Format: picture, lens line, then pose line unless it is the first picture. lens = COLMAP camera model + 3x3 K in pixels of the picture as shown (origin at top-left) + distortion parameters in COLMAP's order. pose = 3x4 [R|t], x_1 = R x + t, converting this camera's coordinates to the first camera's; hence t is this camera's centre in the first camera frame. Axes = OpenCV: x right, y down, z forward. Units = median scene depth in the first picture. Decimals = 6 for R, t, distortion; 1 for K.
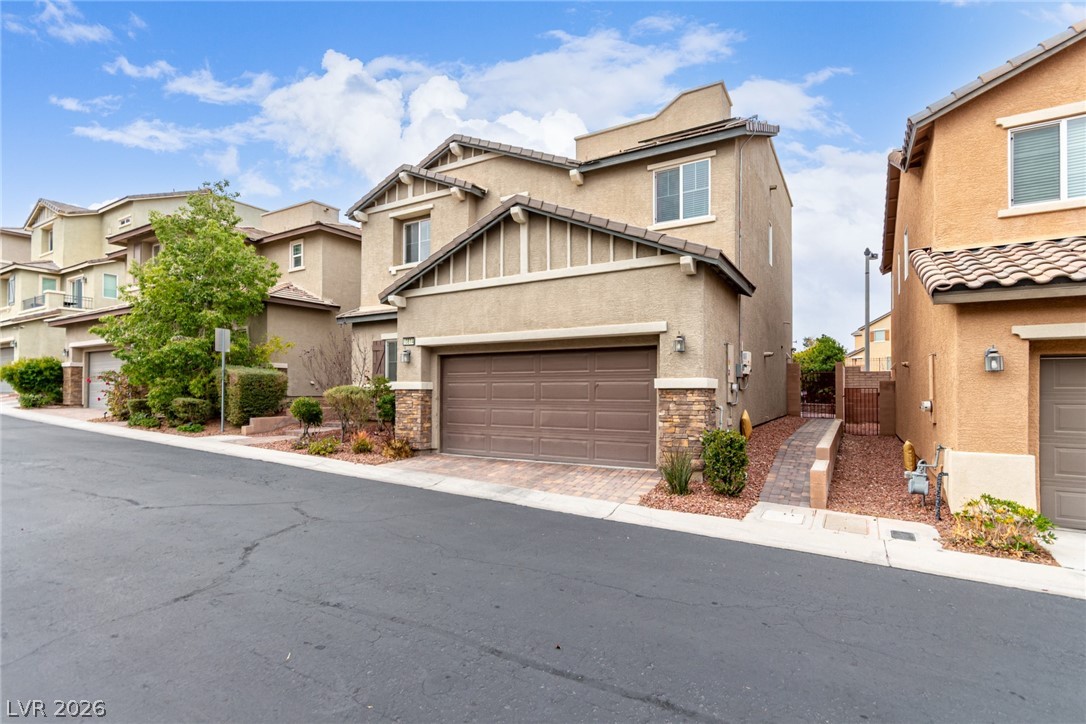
lens RADIAL K [[515.2, 0, 487.9], [0, 515.2, 378.4], [0, 0, 1]] dist [0.009778, -0.000451]
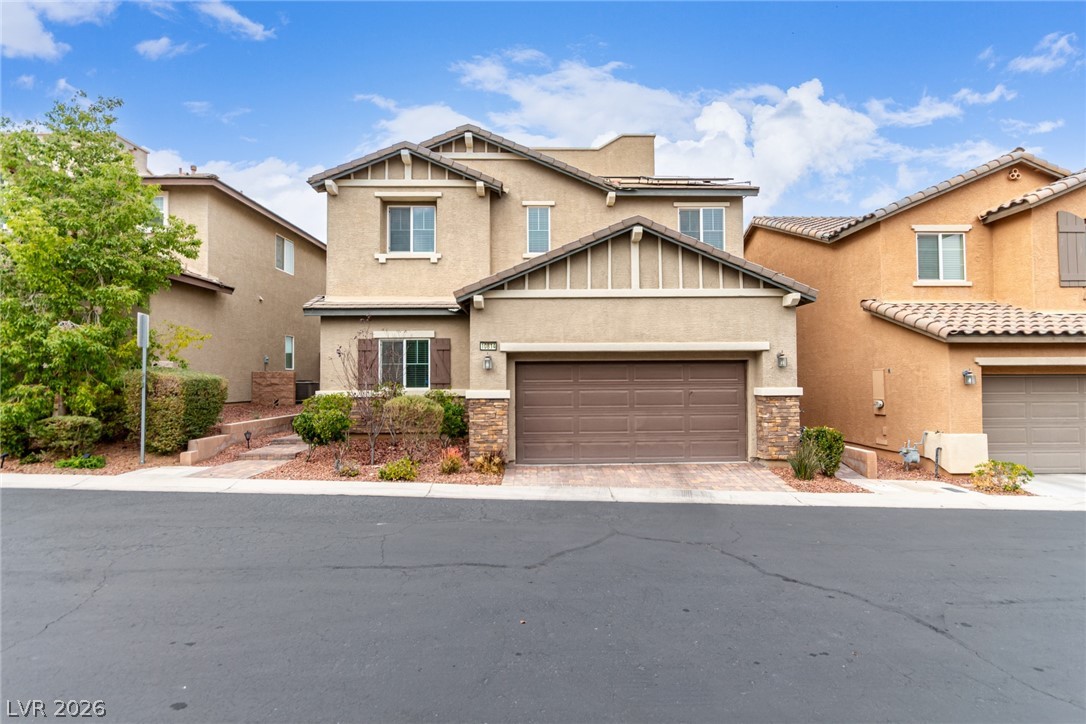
lens RADIAL K [[515.2, 0, 539.1], [0, 515.2, 368.3], [0, 0, 1]] dist [0.009778, -0.000451]
pose [[0.846444, 0.007026, 0.532431, -0.611829], [-0.003197, 0.999962, -0.008112, -0.027133], [-0.532468, 0.005164, 0.846435, 0.186586]]
